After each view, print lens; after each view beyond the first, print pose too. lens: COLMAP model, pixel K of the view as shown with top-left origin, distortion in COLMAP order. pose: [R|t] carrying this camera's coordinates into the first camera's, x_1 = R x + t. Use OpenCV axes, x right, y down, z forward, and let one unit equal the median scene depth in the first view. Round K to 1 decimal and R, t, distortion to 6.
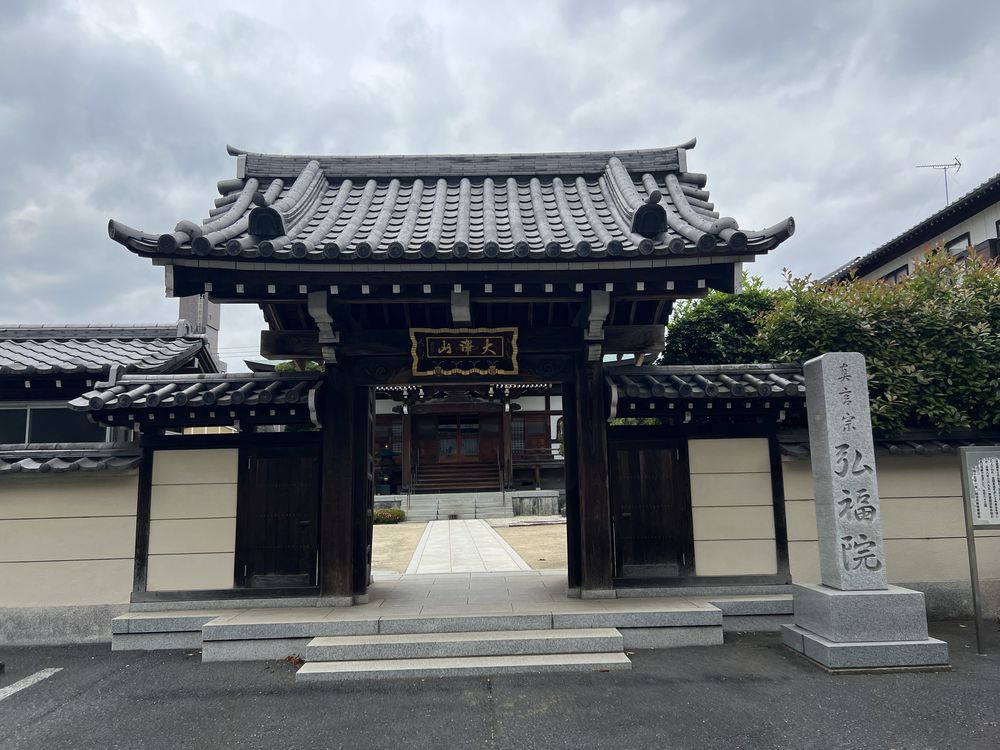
lens RADIAL K [[750.1, 0, 499.2], [0, 750.1, 370.3], [0, 0, 1]] dist [0.037873, -0.054541]
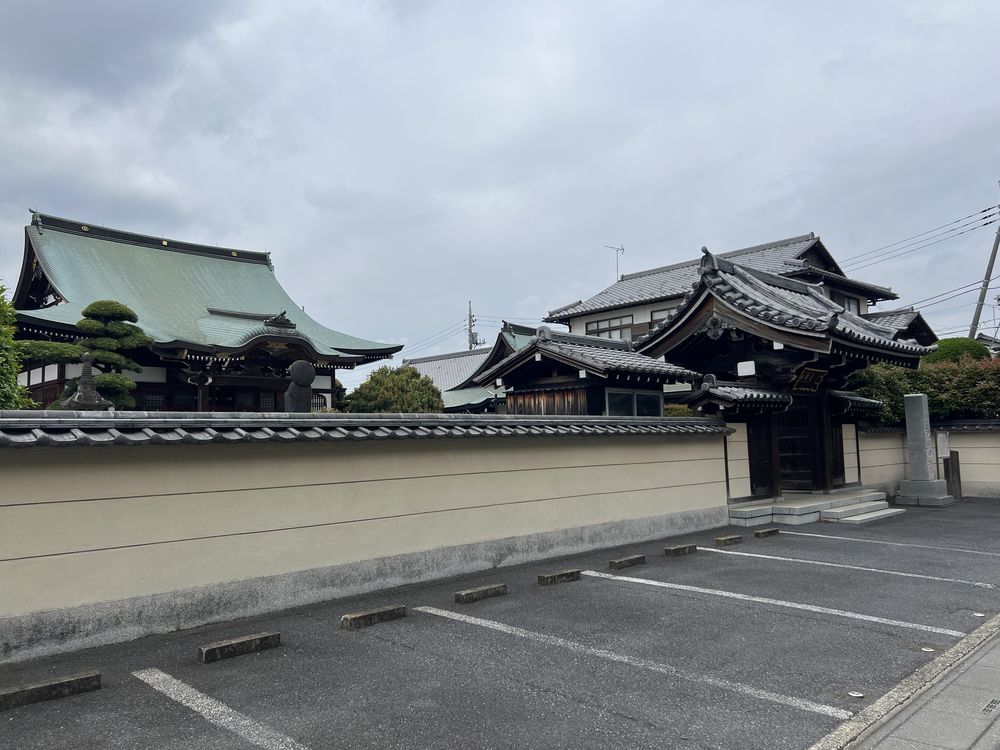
lens RADIAL K [[750.1, 0, 500.4], [0, 750.1, 378.1], [0, 0, 1]] dist [0.037873, -0.054541]
pose [[0.770068, 0.055815, 0.635515, -2.059389], [-0.081225, 0.996636, 0.010891, 0.024729], [-0.632770, -0.060006, 0.772011, -0.047855]]
